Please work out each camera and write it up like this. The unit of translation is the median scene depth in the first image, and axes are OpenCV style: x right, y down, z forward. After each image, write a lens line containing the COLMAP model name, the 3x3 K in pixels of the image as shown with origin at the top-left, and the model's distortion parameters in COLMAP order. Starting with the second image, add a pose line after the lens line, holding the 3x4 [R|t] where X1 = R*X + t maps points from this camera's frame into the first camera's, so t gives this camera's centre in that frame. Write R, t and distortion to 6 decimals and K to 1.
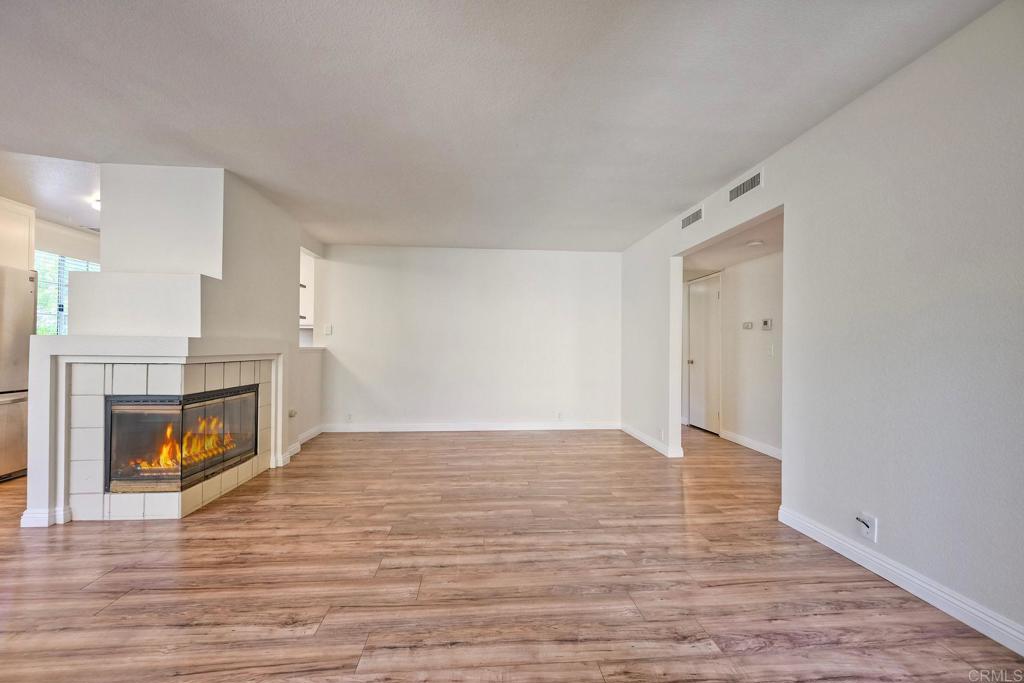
lens RADIAL K [[407.7, 0, 515.2], [0, 407.7, 343.3], [0, 0, 1]] dist [-0.001496, 0.000227]
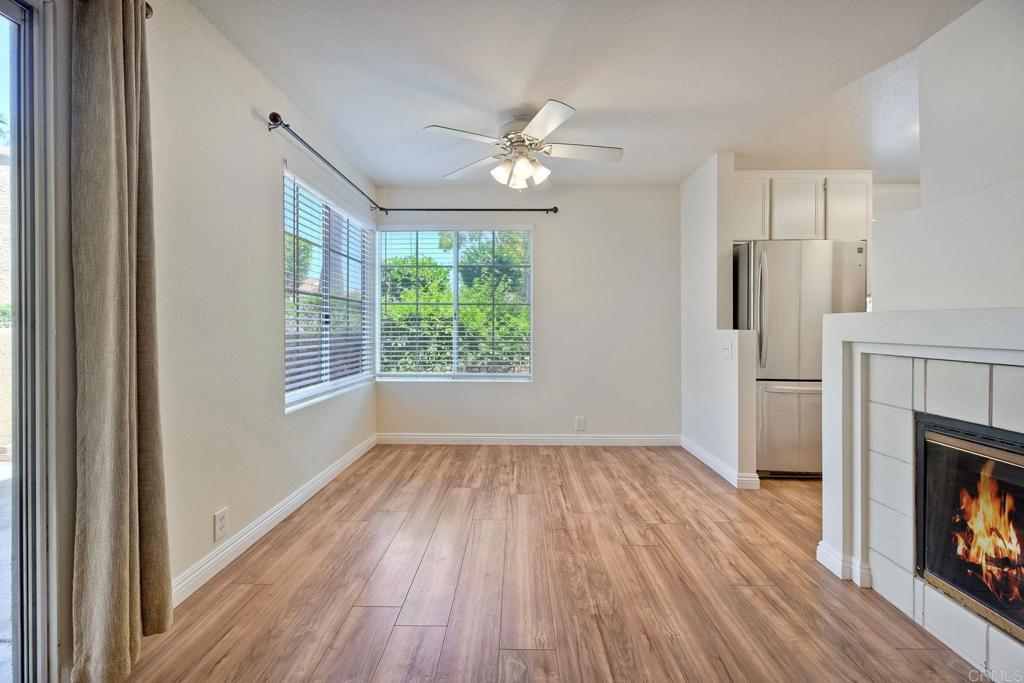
lens RADIAL K [[407.7, 0, 509.5], [0, 407.7, 328.6], [0, 0, 1]] dist [-0.001496, 0.000227]
pose [[-0.099701, -0.004375, -0.995008, -0.356847], [0.009120, 0.999944, -0.005311, 0.005123], [0.994976, -0.009604, -0.099655, 0.472634]]
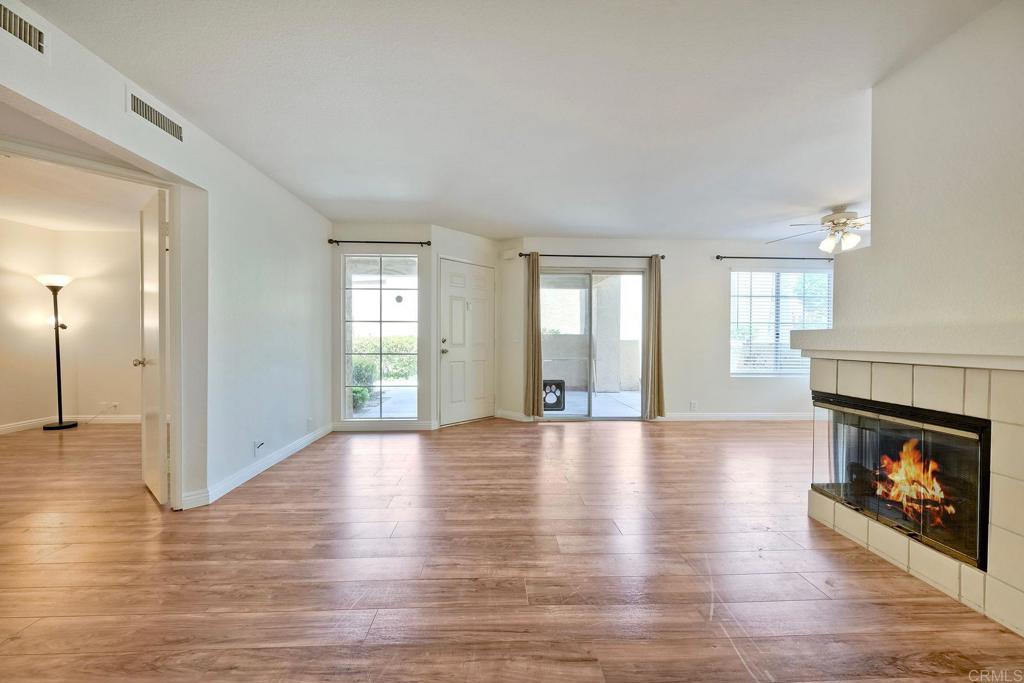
lens RADIAL K [[407.7, 0, 513.4], [0, 407.7, 341.4], [0, 0, 1]] dist [-0.001496, 0.000227]
pose [[-0.998790, -0.012710, 0.047509, -0.153408], [-0.012909, 0.999909, -0.003882, 0.025240], [-0.047455, -0.004491, -0.998863, 1.992339]]
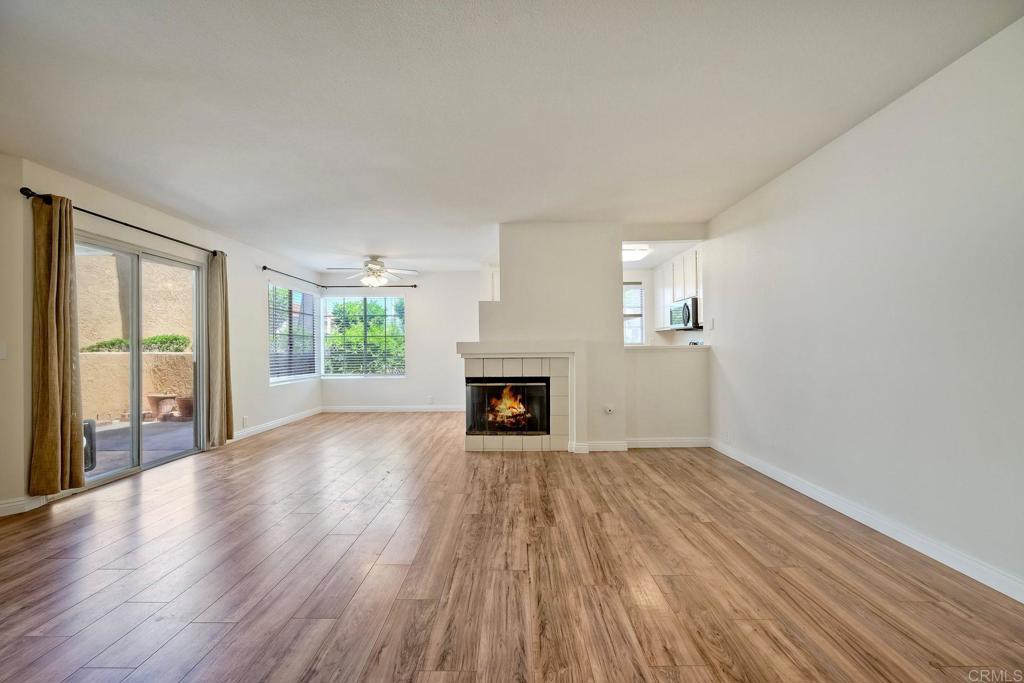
lens RADIAL K [[407.7, 0, 509.6], [0, 407.7, 346.2], [0, 0, 1]] dist [-0.001496, 0.000227]
pose [[-0.092037, -0.010704, -0.995698, 0.806863], [0.021054, 0.999698, -0.012693, 0.026478], [0.995533, -0.022132, -0.091784, 1.336992]]
